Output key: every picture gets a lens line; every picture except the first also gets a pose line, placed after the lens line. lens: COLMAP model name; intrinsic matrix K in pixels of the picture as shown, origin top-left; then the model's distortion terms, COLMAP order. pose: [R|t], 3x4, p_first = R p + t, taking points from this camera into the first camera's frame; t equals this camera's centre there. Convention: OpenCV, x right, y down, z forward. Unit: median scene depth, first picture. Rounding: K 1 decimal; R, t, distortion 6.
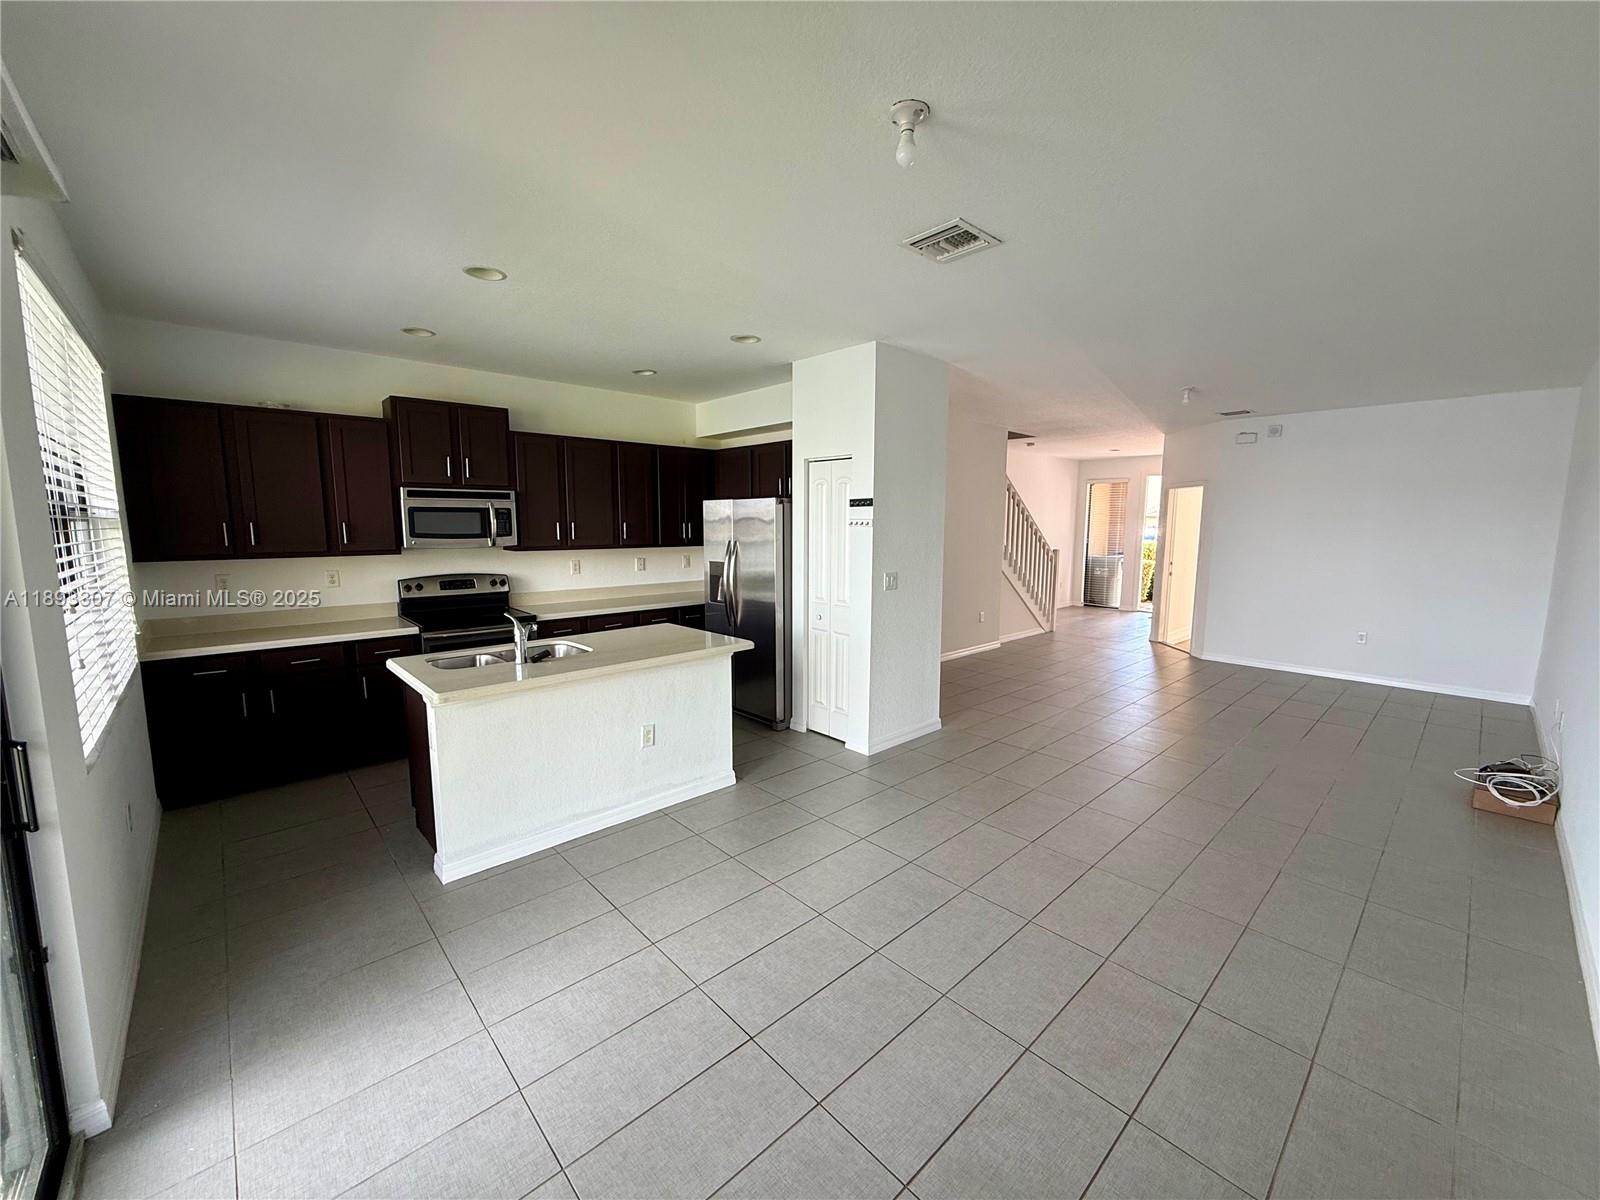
lens RADIAL K [[636.8, 0, 802.2], [0, 636.8, 600.6], [0, 0, 1]] dist [0.000632, 0.000913]
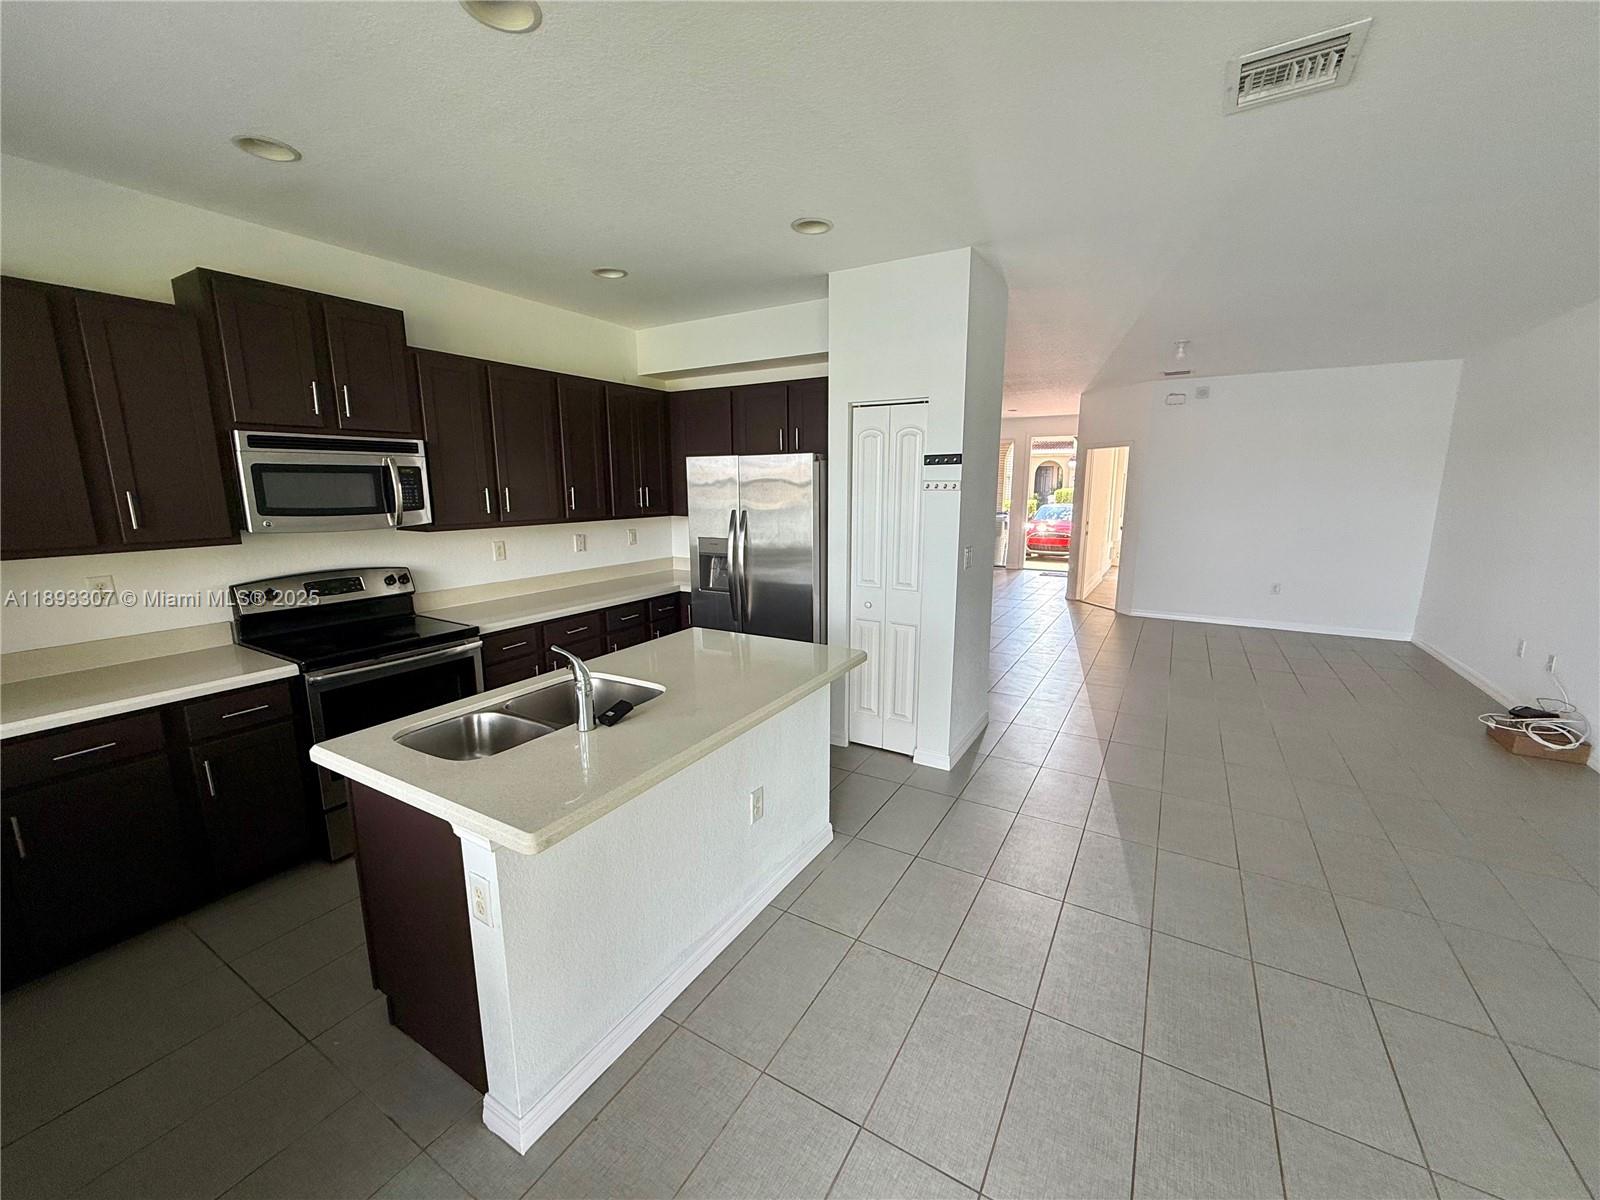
lens RADIAL K [[636.8, 0, 799.2], [0, 636.8, 598.8], [0, 0, 1]] dist [0.000632, 0.000913]
pose [[0.959124, -0.056568, 0.277274, -0.281858], [0.041018, 0.997260, 0.061568, -0.034638], [-0.279997, -0.047678, 0.958816, 0.263146]]
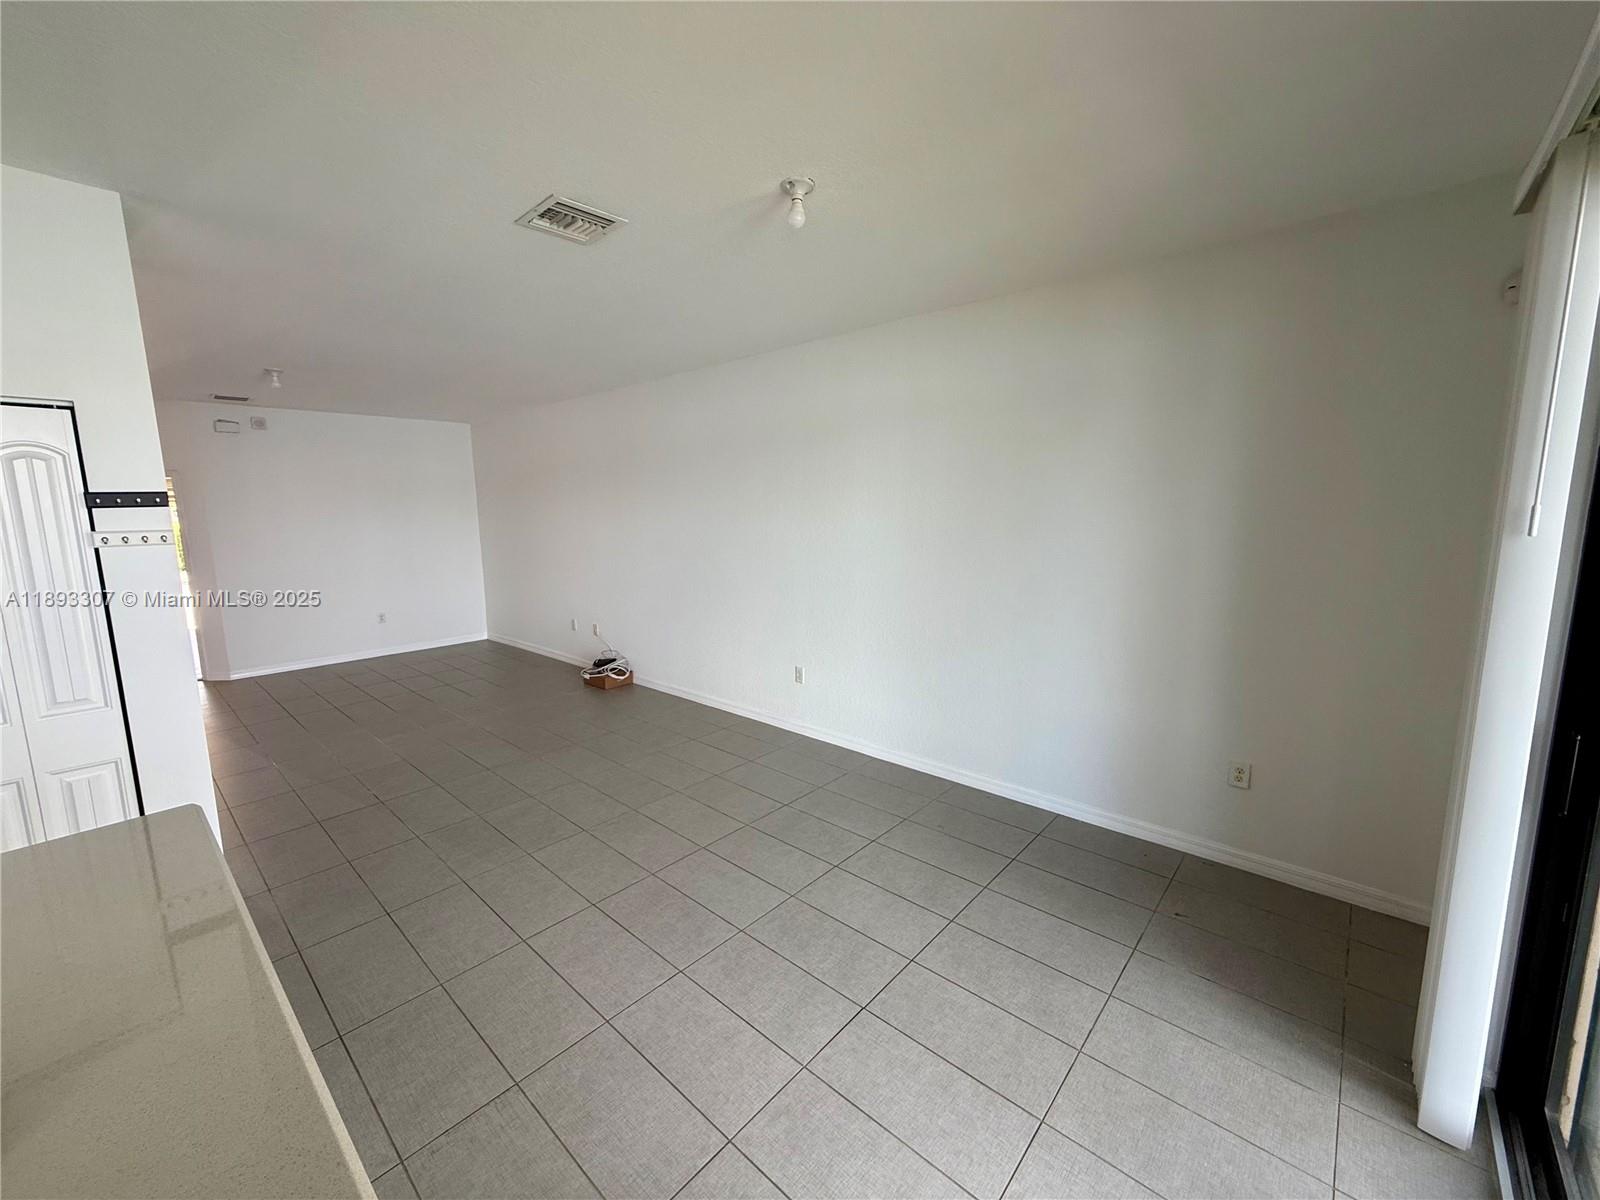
lens RADIAL K [[636.8, 0, 798.8], [0, 636.8, 597.2], [0, 0, 1]] dist [0.000632, 0.000913]
pose [[-0.091137, -0.145412, 0.985165, -0.444486], [0.140711, 0.977476, 0.157294, -0.074249], [-0.985847, 0.152958, -0.068623, 0.467586]]
